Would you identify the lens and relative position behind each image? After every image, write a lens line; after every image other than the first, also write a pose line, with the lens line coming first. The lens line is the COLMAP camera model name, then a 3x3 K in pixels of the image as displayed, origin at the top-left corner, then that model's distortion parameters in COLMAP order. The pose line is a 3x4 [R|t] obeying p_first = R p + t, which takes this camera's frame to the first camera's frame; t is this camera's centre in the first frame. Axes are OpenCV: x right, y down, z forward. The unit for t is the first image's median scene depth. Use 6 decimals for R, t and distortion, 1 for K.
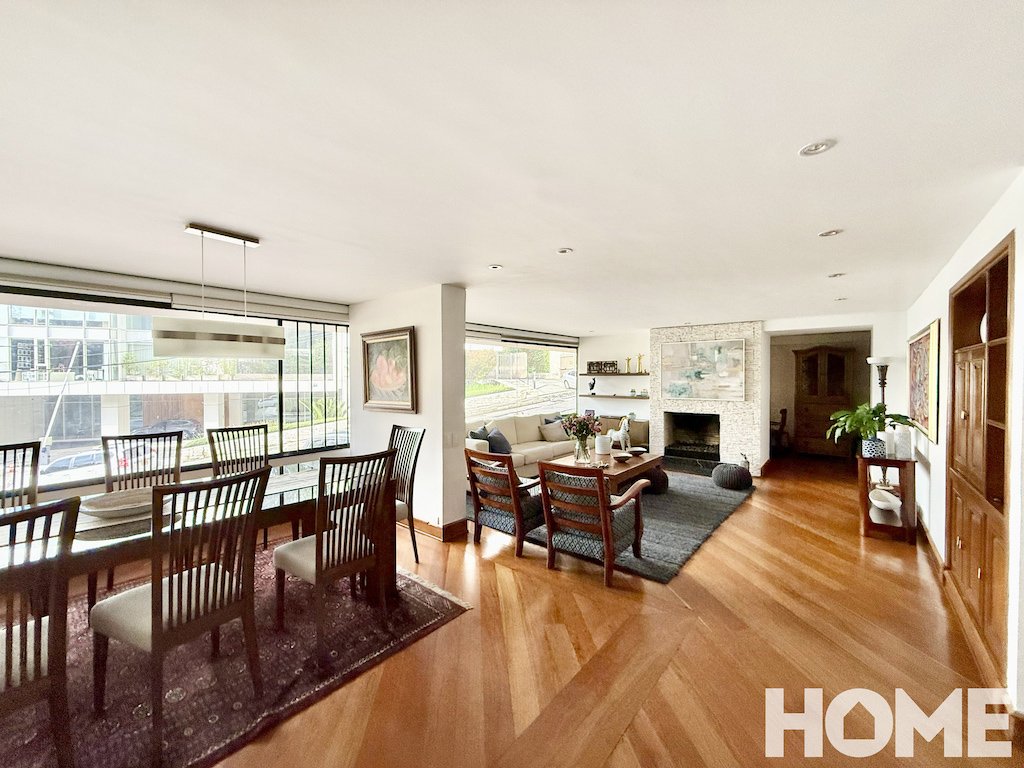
lens RADIAL K [[406.8, 0, 507.9], [0, 406.8, 383.0], [0, 0, 1]] dist [-0.001093, -0.000108]
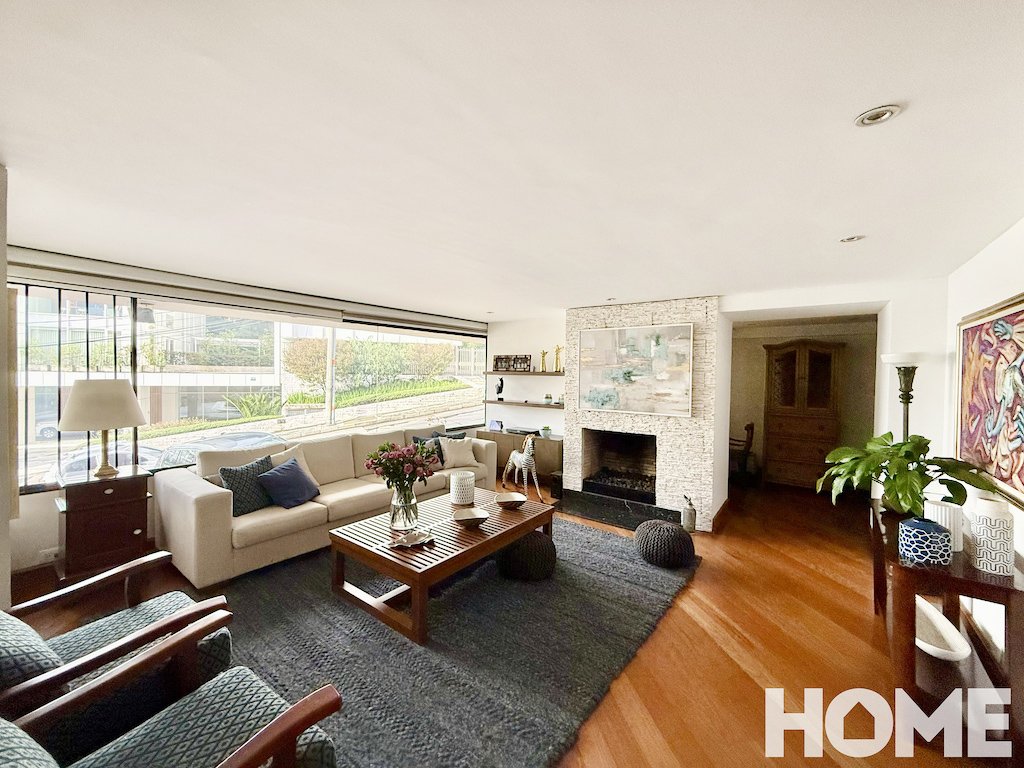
lens RADIAL K [[406.8, 0, 508.2], [0, 406.8, 382.6], [0, 0, 1]] dist [-0.001093, -0.000108]
pose [[0.998657, 0.015400, 0.049465, 0.231406], [-0.015792, 0.999847, 0.007531, -0.011653], [-0.049341, -0.008302, 0.998747, 0.326187]]
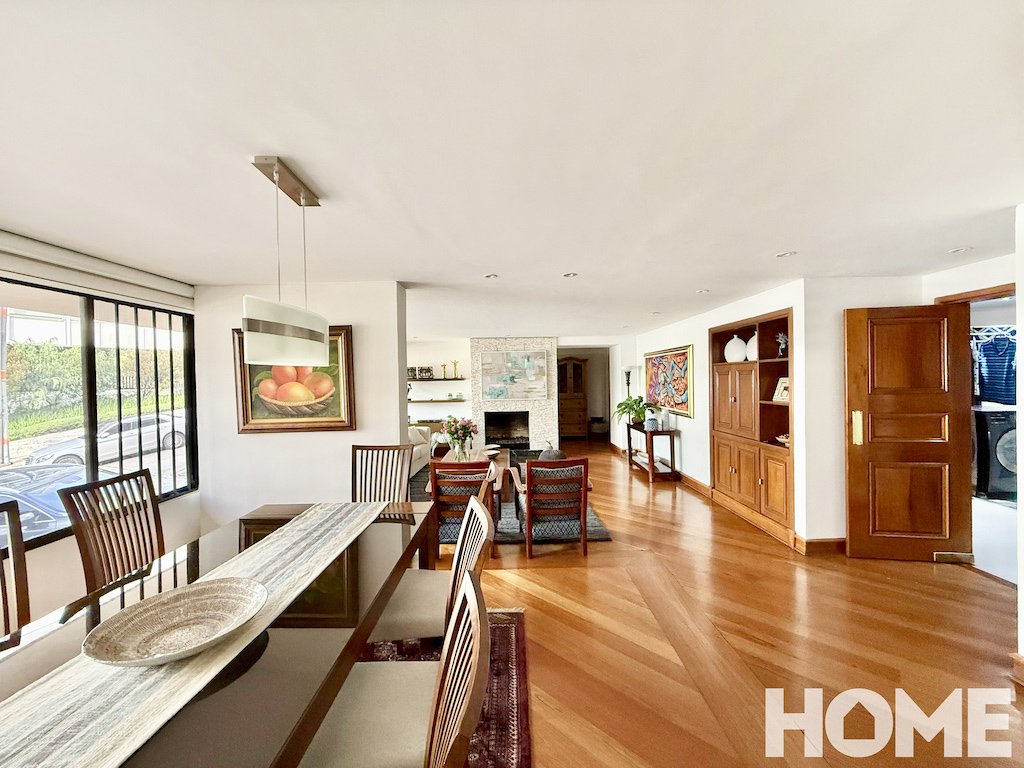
lens RADIAL K [[406.8, 0, 509.7], [0, 406.8, 384.6], [0, 0, 1]] dist [-0.001093, -0.000108]
pose [[0.766252, -0.021578, 0.642178, -0.300034], [0.026384, 0.999650, 0.002109, -0.007169], [-0.641998, 0.015327, 0.766553, 0.089875]]
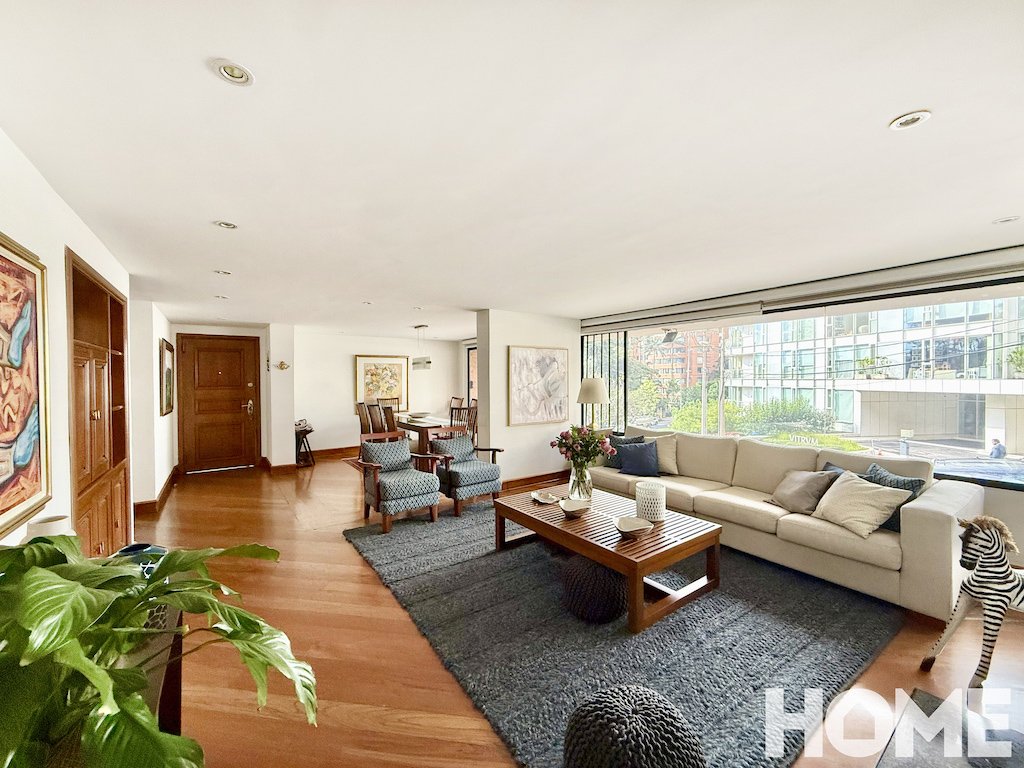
lens RADIAL K [[406.8, 0, 508.7], [0, 406.8, 386.4], [0, 0, 1]] dist [-0.001093, -0.000108]
pose [[-0.247188, 0.021098, -0.968738, 0.676907], [-0.007881, 0.999686, 0.023783, -0.007645], [0.968935, 0.013514, -0.246944, 0.813075]]
